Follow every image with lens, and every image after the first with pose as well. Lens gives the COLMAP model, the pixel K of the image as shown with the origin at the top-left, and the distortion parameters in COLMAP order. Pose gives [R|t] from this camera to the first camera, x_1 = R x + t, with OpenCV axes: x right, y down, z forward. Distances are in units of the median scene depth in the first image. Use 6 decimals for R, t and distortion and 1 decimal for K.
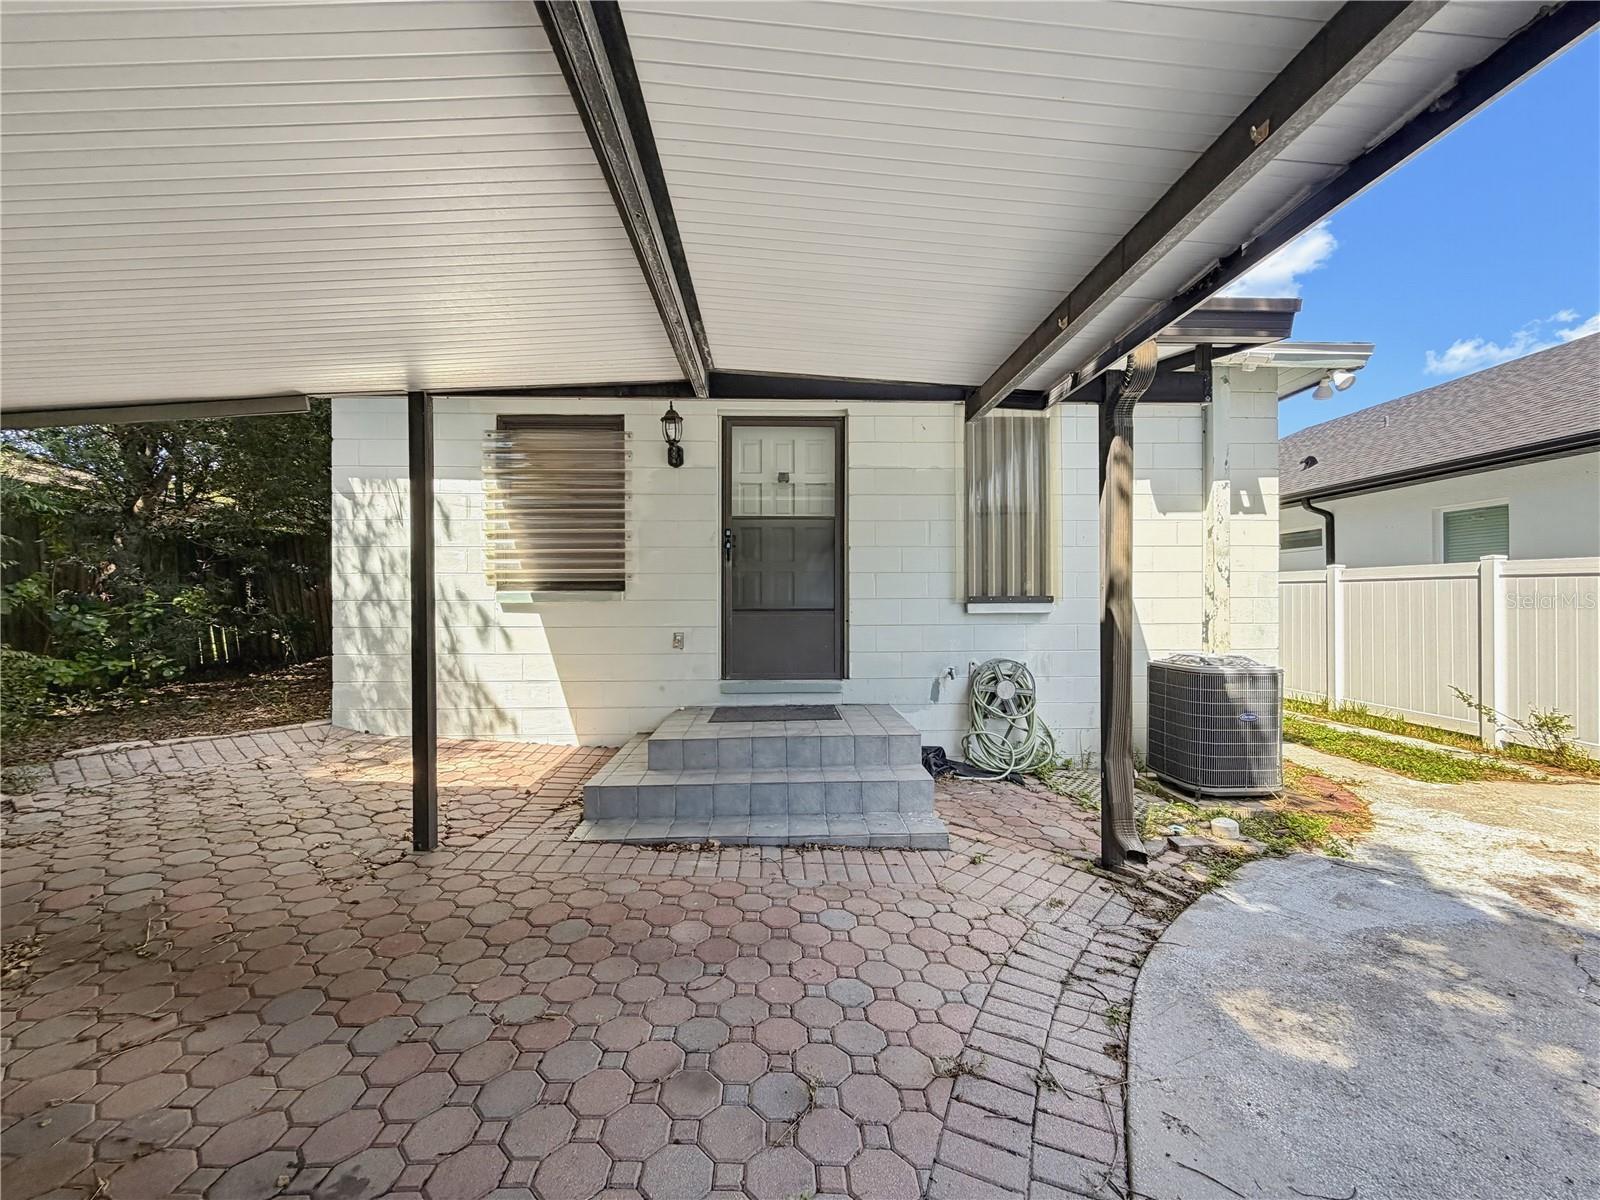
lens RADIAL K [[639.7, 0, 798.0], [0, 639.7, 602.9], [0, 0, 1]] dist [-0.000050, 0.000170]
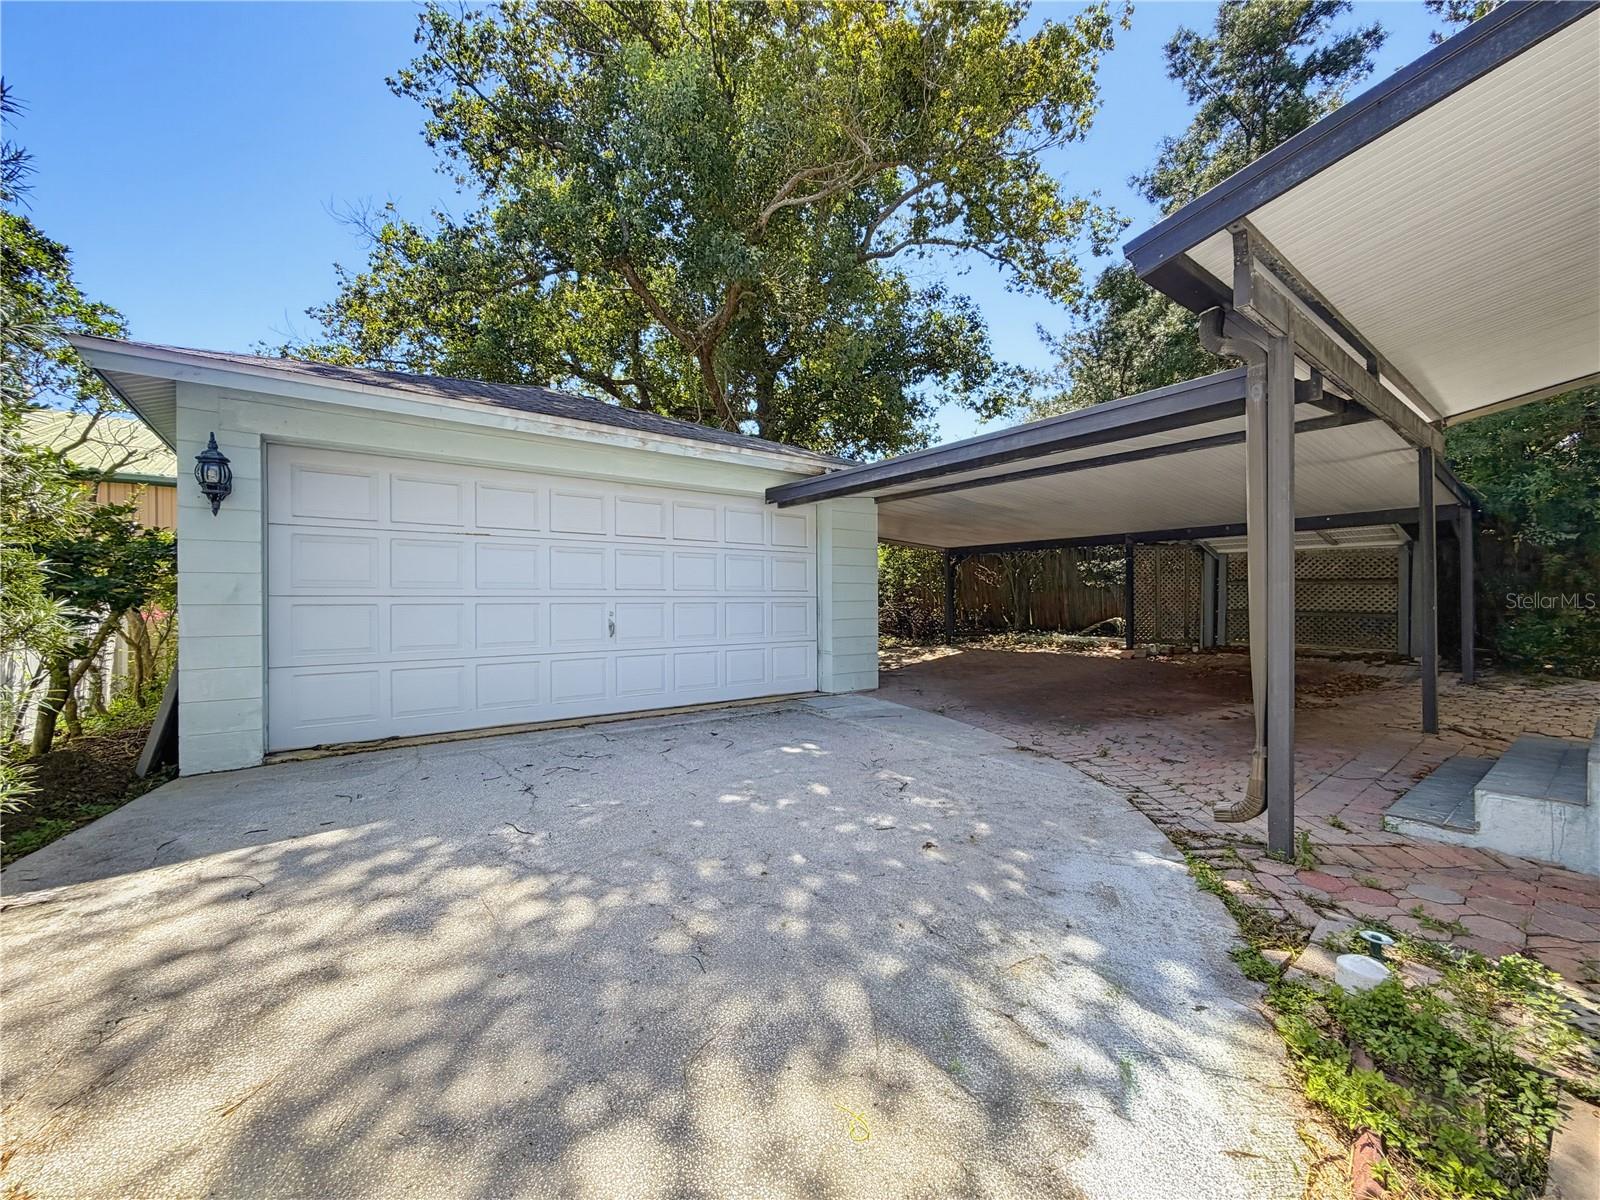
lens RADIAL K [[639.7, 0, 798.0], [0, 639.7, 602.9], [0, 0, 1]] dist [-0.000050, 0.000170]
pose [[-0.815039, 0.006460, -0.579371, 0.986962], [0.003193, 0.999973, 0.006658, 0.029169], [0.579398, 0.003577, -0.815037, 0.847829]]
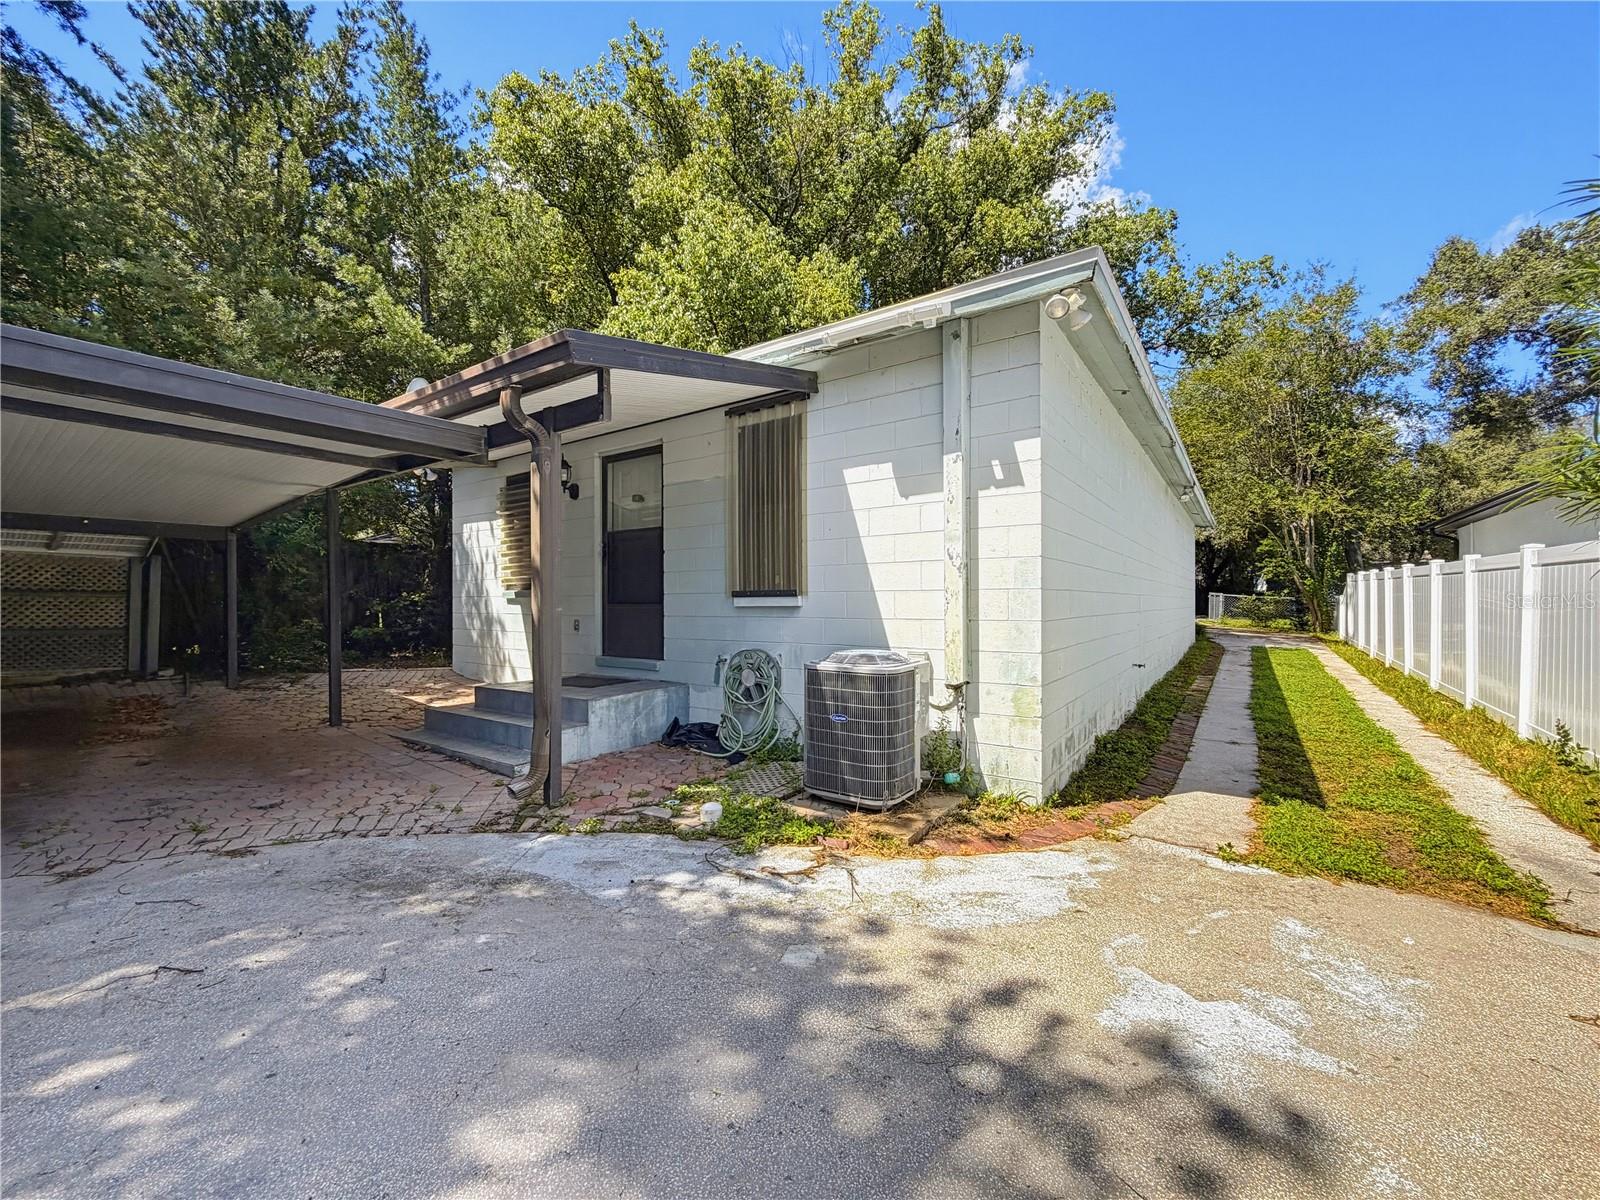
lens RADIAL K [[639.7, 0, 798.0], [0, 639.7, 602.9], [0, 0, 1]] dist [-0.000050, 0.000170]
pose [[0.796662, 0.001050, -0.604425, 1.027742], [-0.000592, 0.999999, 0.000957, 0.009164], [0.604425, -0.000405, 0.796662, 0.190659]]
